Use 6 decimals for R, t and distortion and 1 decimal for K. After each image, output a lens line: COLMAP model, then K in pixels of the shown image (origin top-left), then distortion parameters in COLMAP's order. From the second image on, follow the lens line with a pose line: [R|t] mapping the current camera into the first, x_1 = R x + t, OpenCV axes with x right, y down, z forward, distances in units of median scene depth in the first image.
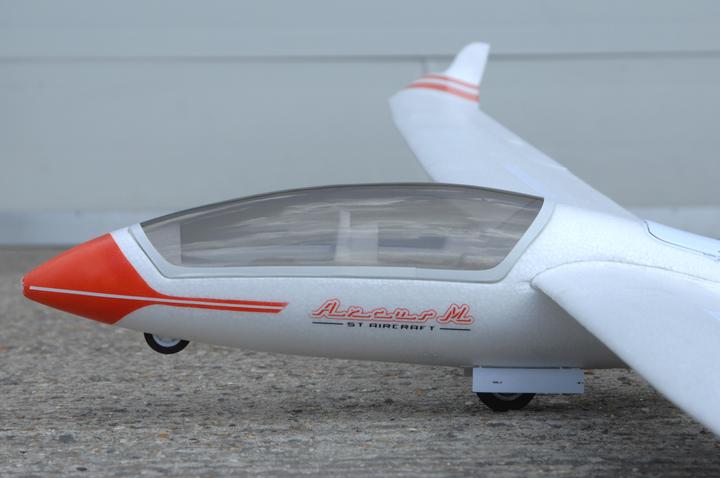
lens RADIAL K [[2062.2, 0, 359.8], [0, 2062.2, 239.2], [0, 0, 1]] dist [0.094315, 0.000000]
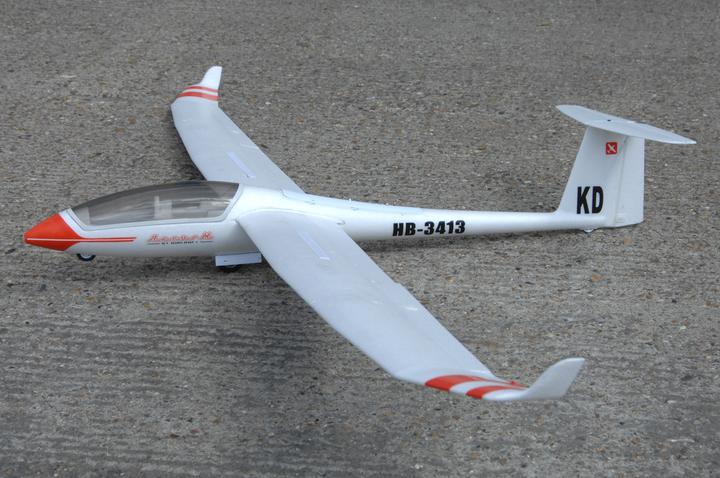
lens RADIAL K [[1381.8, 0, 359.9], [0, 1381.8, 238.7], [0, 0, 1]] dist [-0.072966, 0.000000]
pose [[0.986863, -0.085097, 0.137328, 0.001523], [0.073538, 0.993476, 0.087167, -0.087132], [-0.143850, -0.075923, 0.986683, -0.623799]]
